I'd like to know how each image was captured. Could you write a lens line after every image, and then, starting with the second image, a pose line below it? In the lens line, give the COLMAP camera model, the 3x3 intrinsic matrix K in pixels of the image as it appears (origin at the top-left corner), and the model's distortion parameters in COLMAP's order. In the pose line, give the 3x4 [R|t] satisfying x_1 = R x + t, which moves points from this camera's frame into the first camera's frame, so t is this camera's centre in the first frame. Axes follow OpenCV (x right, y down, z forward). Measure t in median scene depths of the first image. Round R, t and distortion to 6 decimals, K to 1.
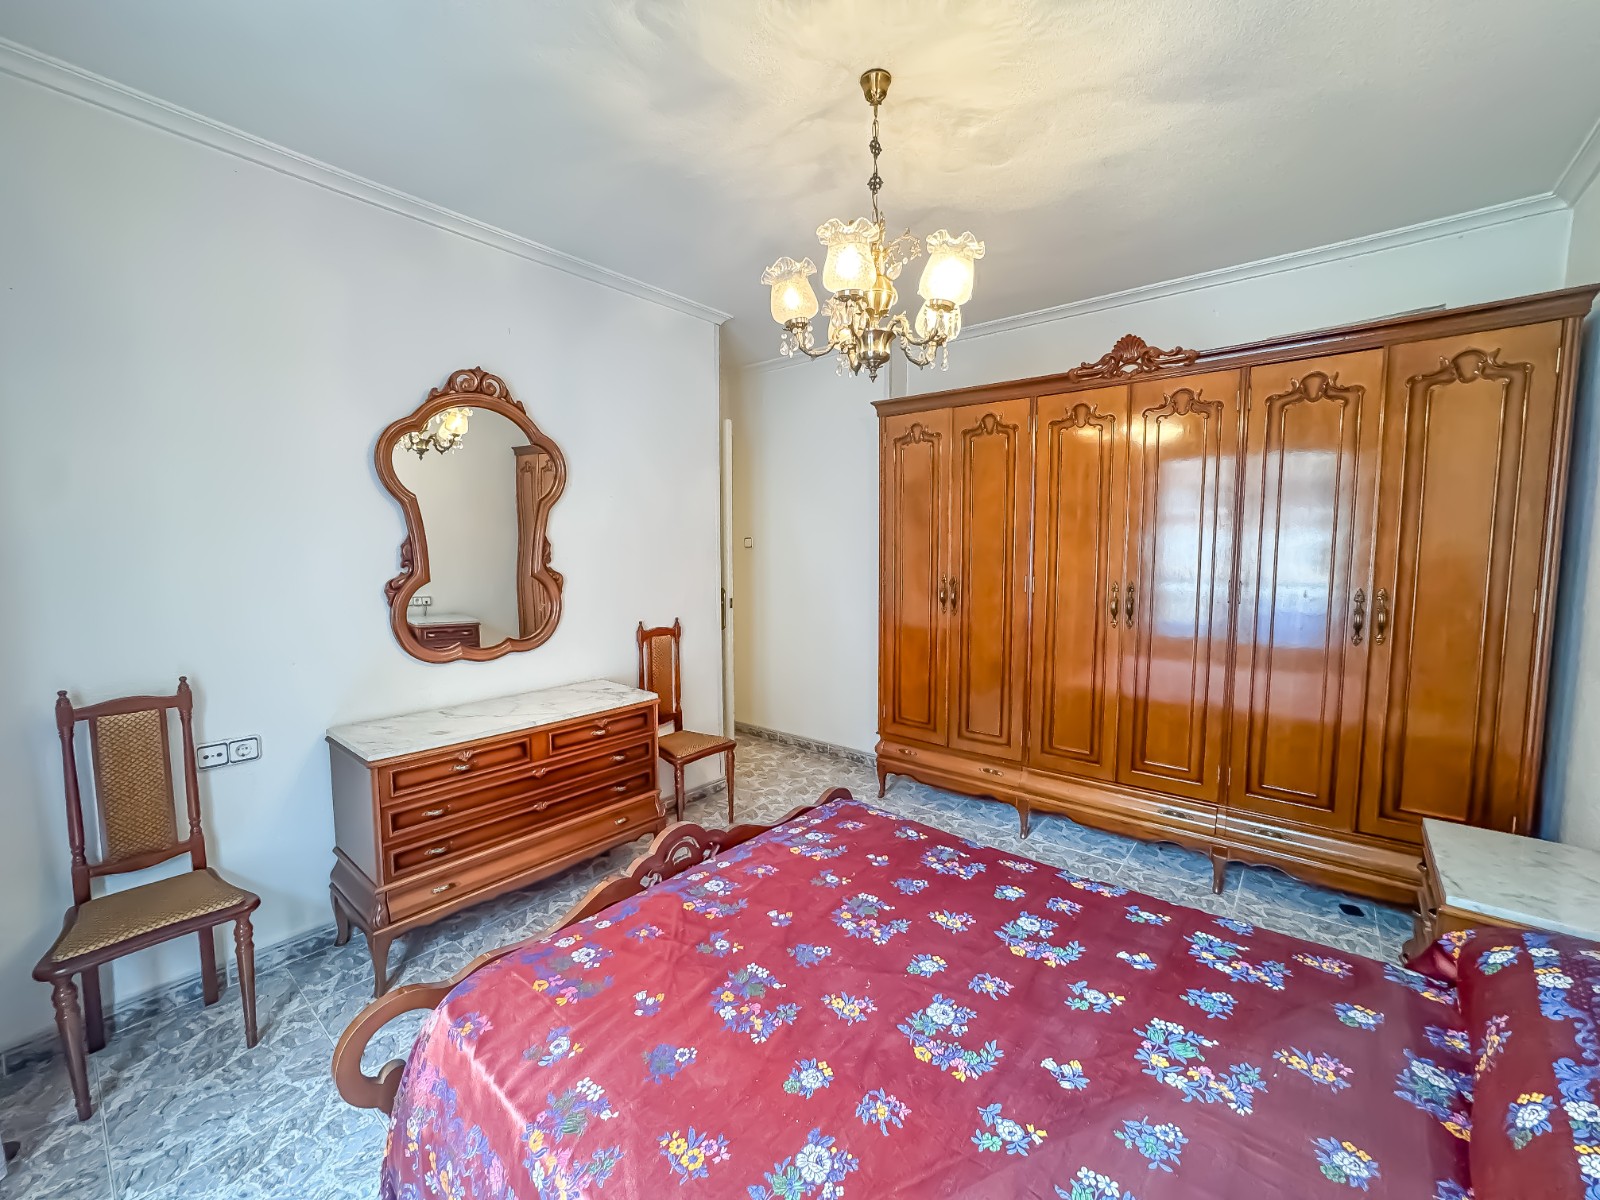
lens RADIAL K [[685.5, 0, 831.1], [0, 685.5, 587.3], [0, 0, 1]] dist [-0.043627, 0.021404]
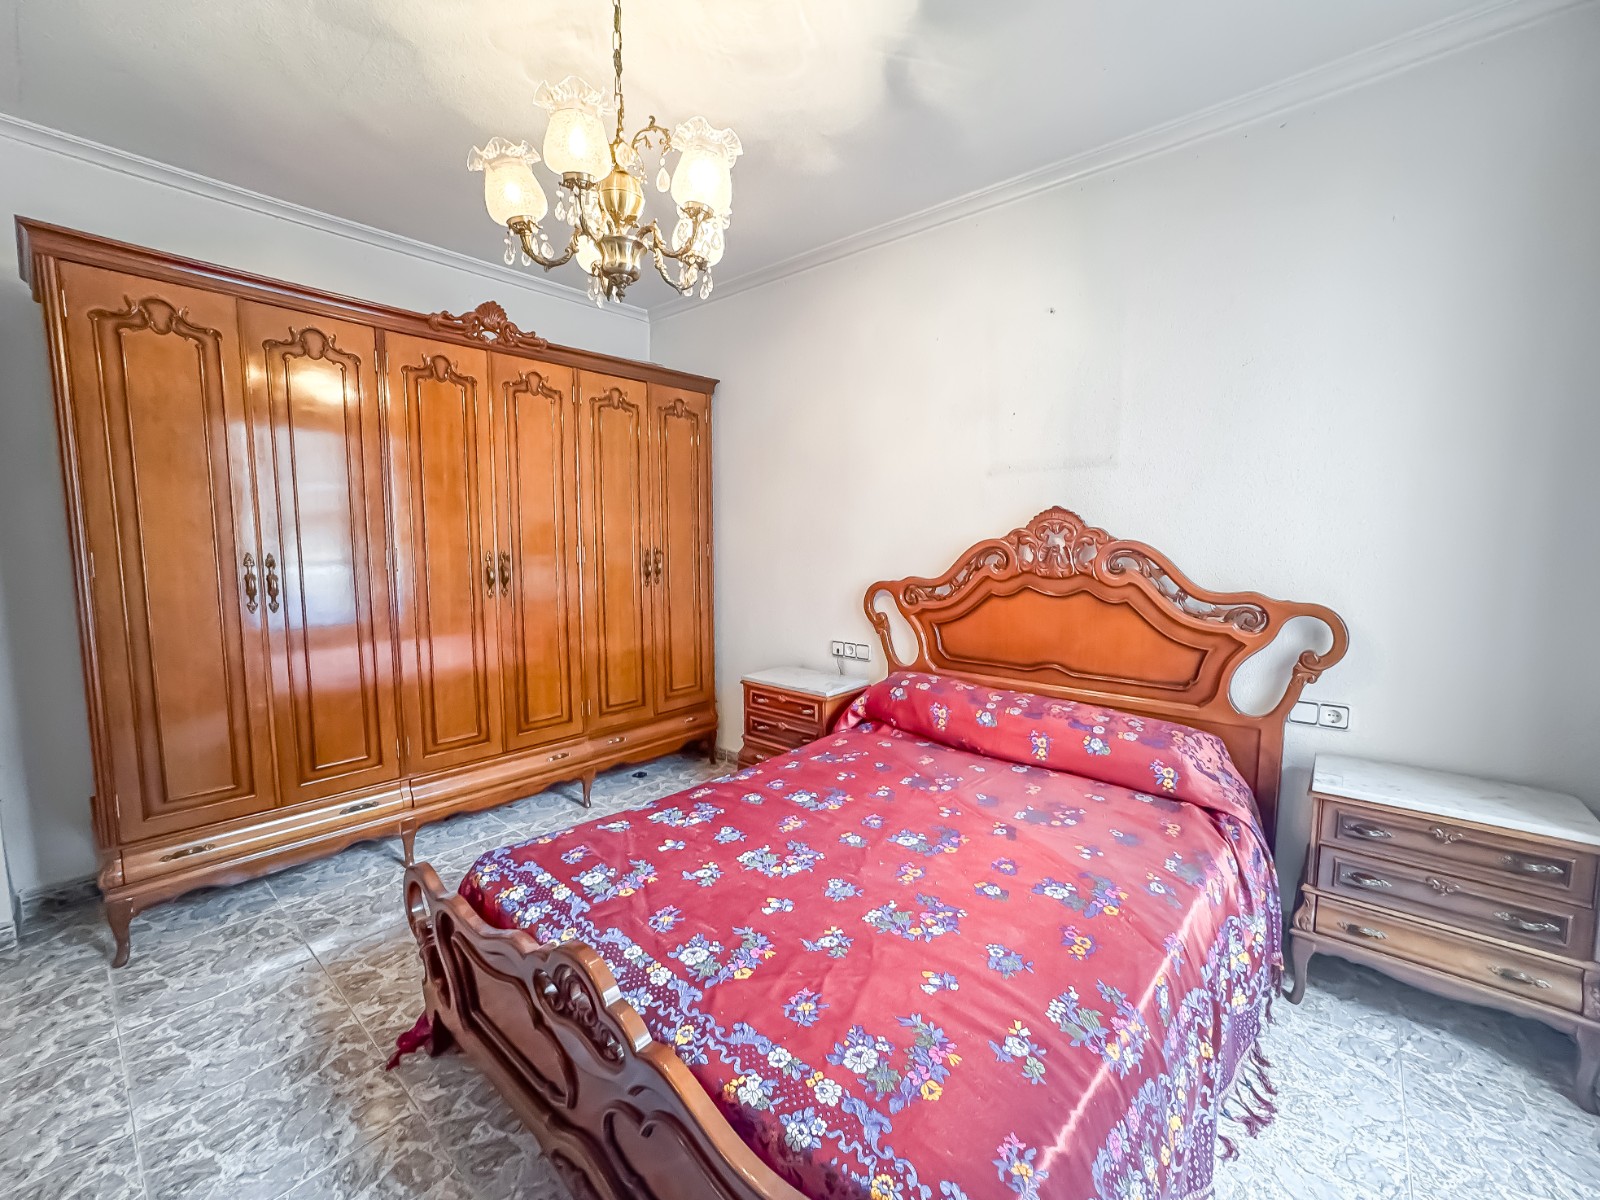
lens RADIAL K [[657.1, 0, 797.0], [0, 657.1, 600.5], [0, 0, 1]] dist [-0.039941, 0.018535]
pose [[0.031195, -0.097863, 0.994711, -0.544184], [0.060999, 0.993527, 0.095833, -0.000502], [-0.997650, 0.057687, 0.036963, 0.554781]]
